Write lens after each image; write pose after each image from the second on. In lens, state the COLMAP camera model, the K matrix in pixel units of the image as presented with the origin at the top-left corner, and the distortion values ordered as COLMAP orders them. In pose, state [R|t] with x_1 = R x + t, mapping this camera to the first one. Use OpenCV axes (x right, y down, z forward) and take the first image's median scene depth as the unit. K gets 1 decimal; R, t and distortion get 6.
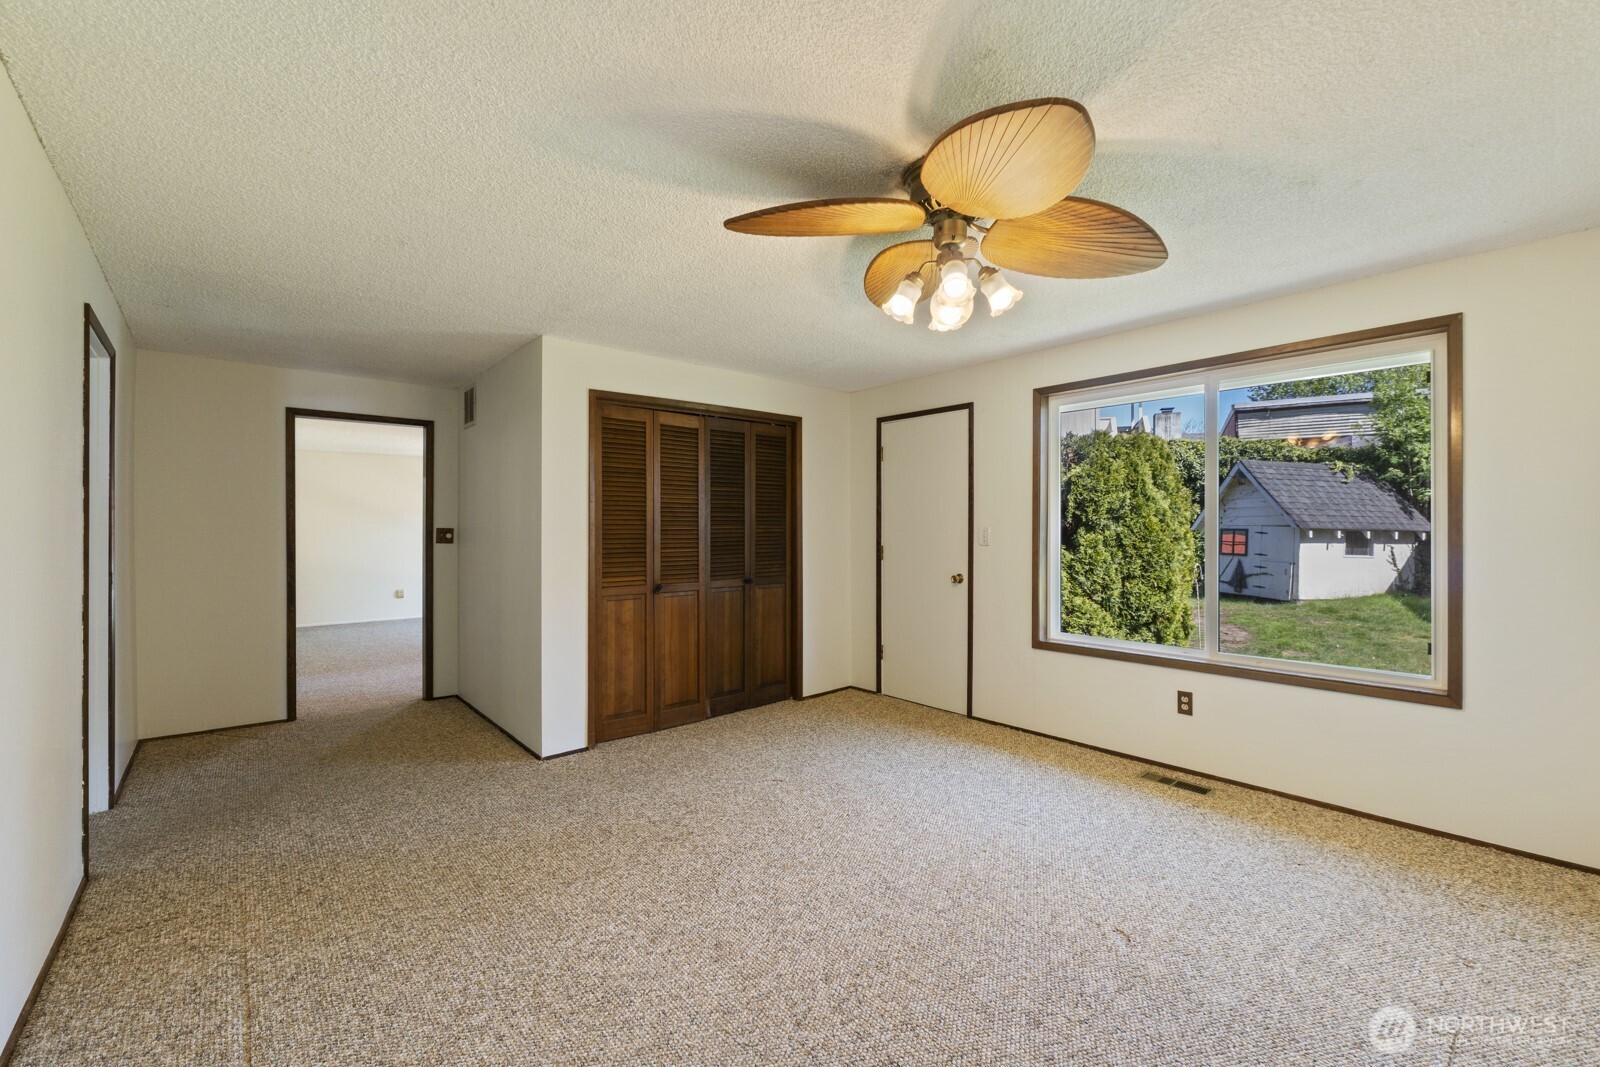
lens RADIAL K [[665.5, 0, 811.9], [0, 665.5, 531.2], [0, 0, 1]] dist [-0.006228, -0.000388]
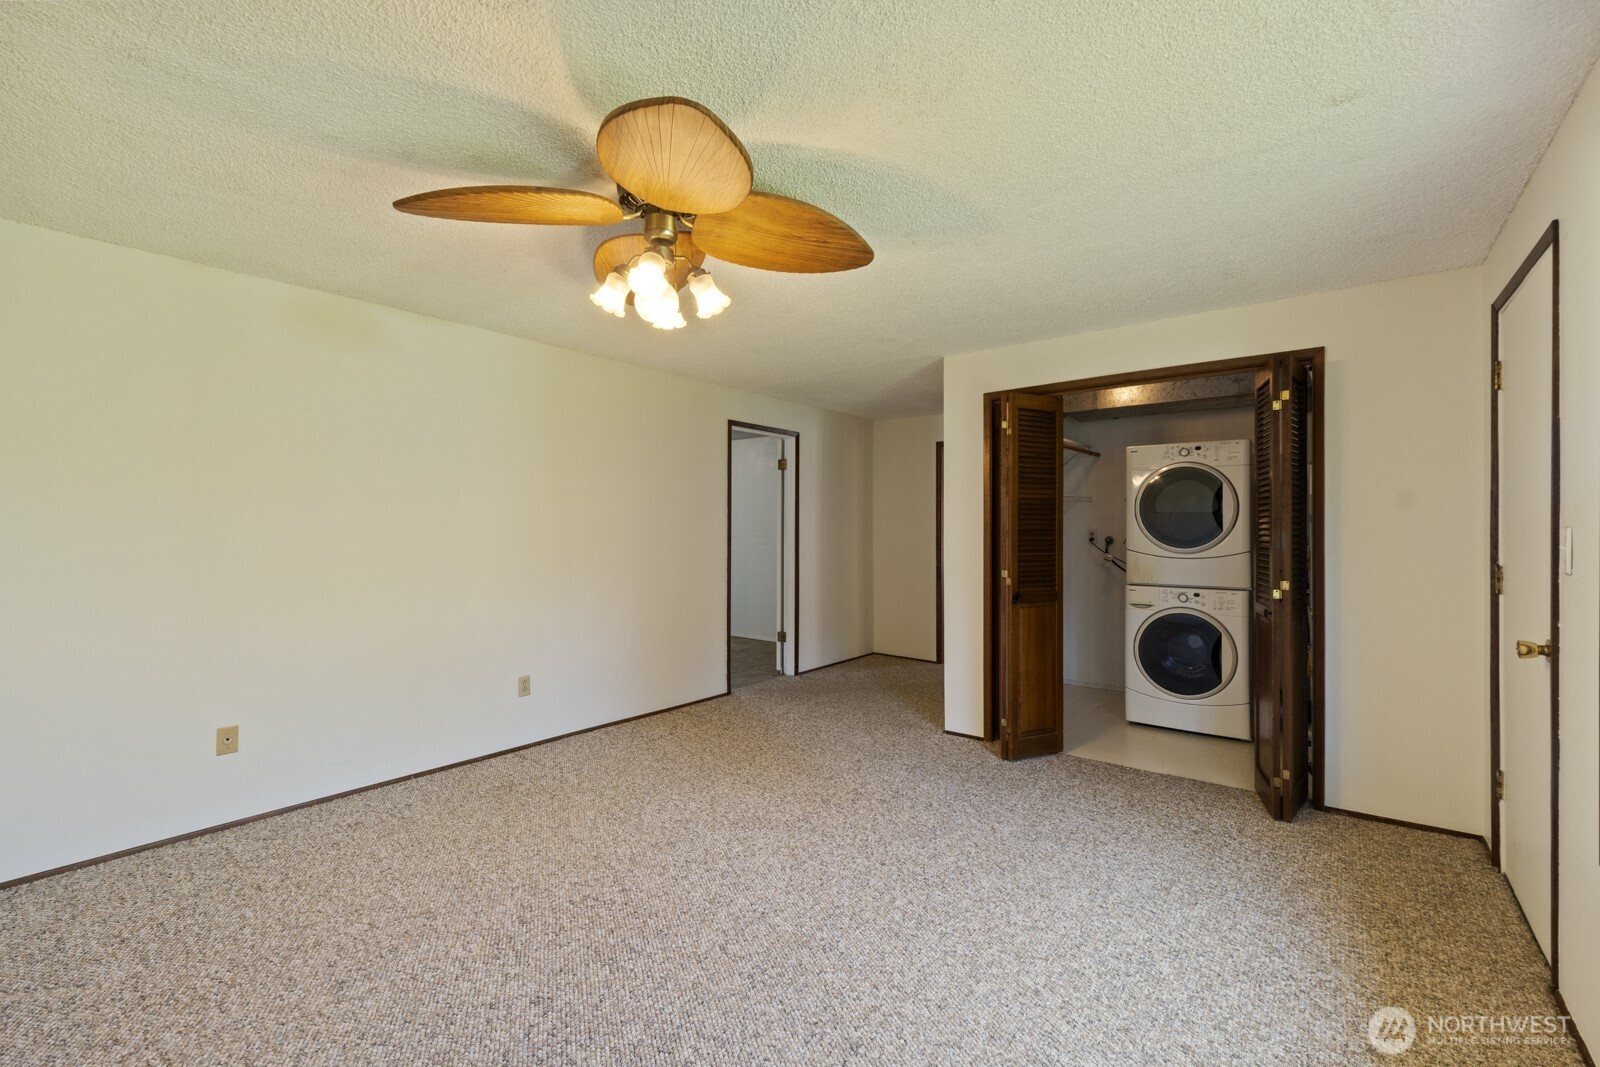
lens RADIAL K [[665.5, 0, 811.9], [0, 665.5, 531.2], [0, 0, 1]] dist [-0.006228, -0.000388]
pose [[0.180460, 0.008815, -0.983543, 0.716237], [-0.006662, 0.999948, 0.007740, -0.005663], [0.983560, 0.005156, 0.180509, 0.614734]]
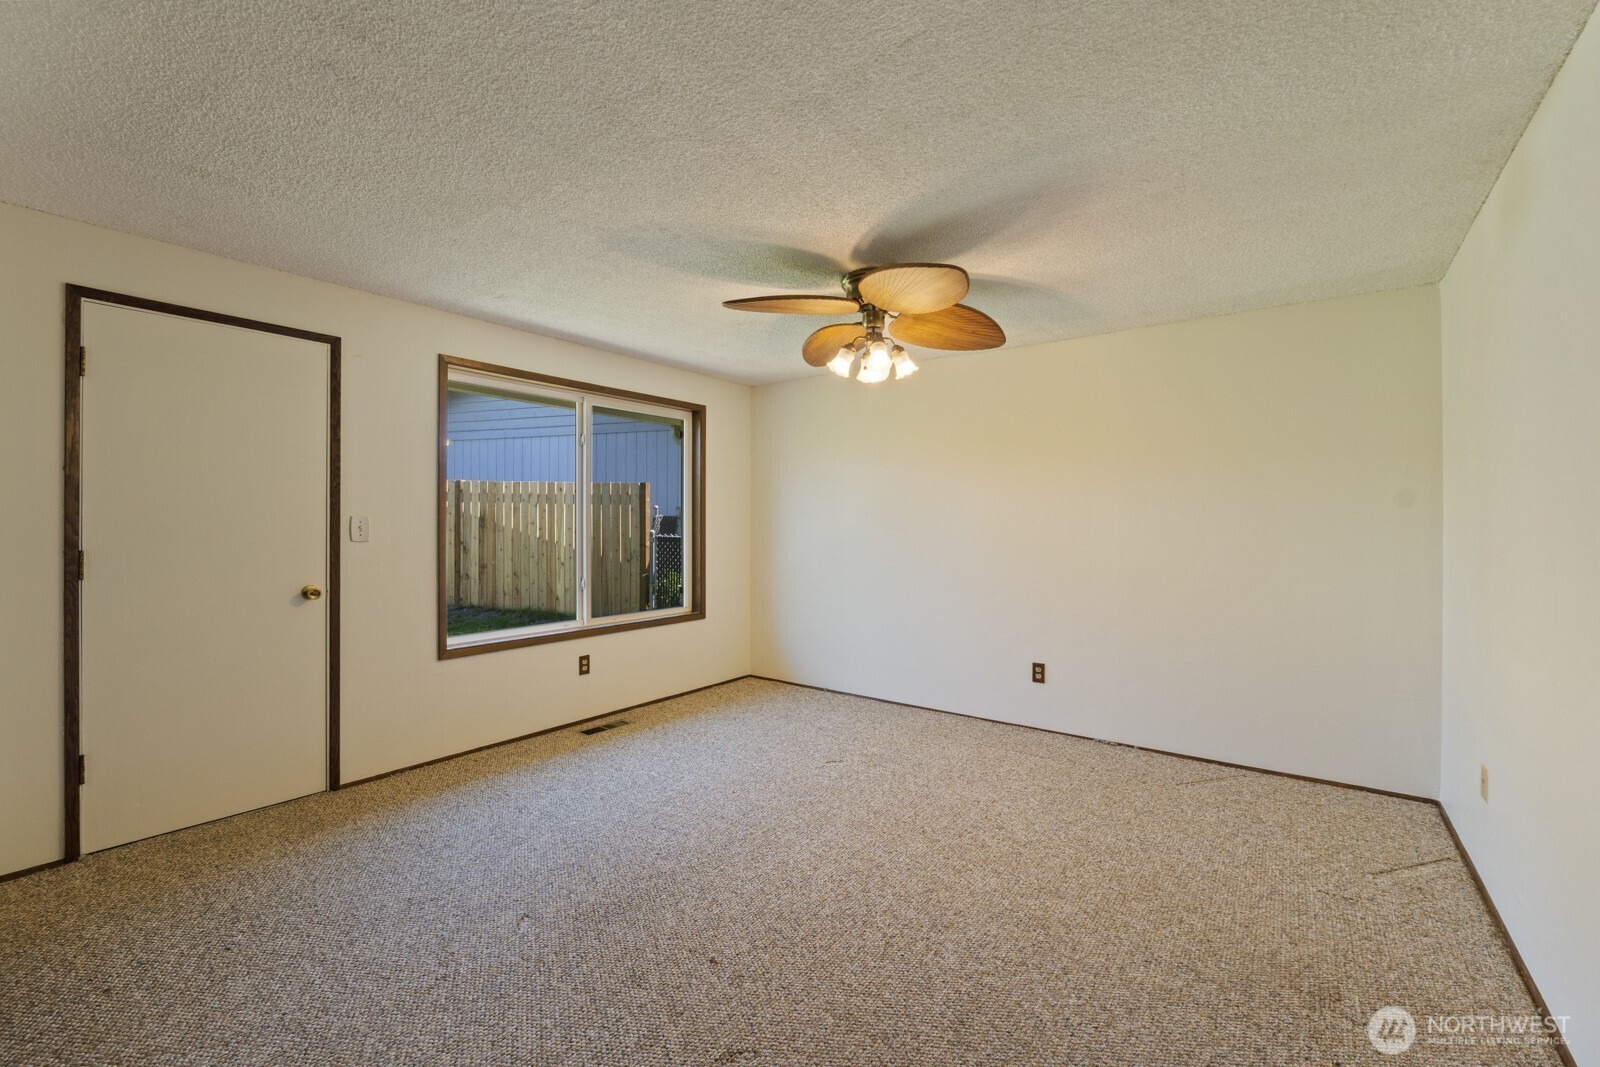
lens RADIAL K [[700.6, 0, 801.6], [0, 700.6, 517.4], [0, 0, 1]] dist [-0.001532, -0.000239]
pose [[-0.233160, 0.002197, 0.972436, -0.761347], [-0.011130, 0.999926, -0.004928, -0.008822], [-0.972375, -0.011972, -0.233119, 0.898983]]
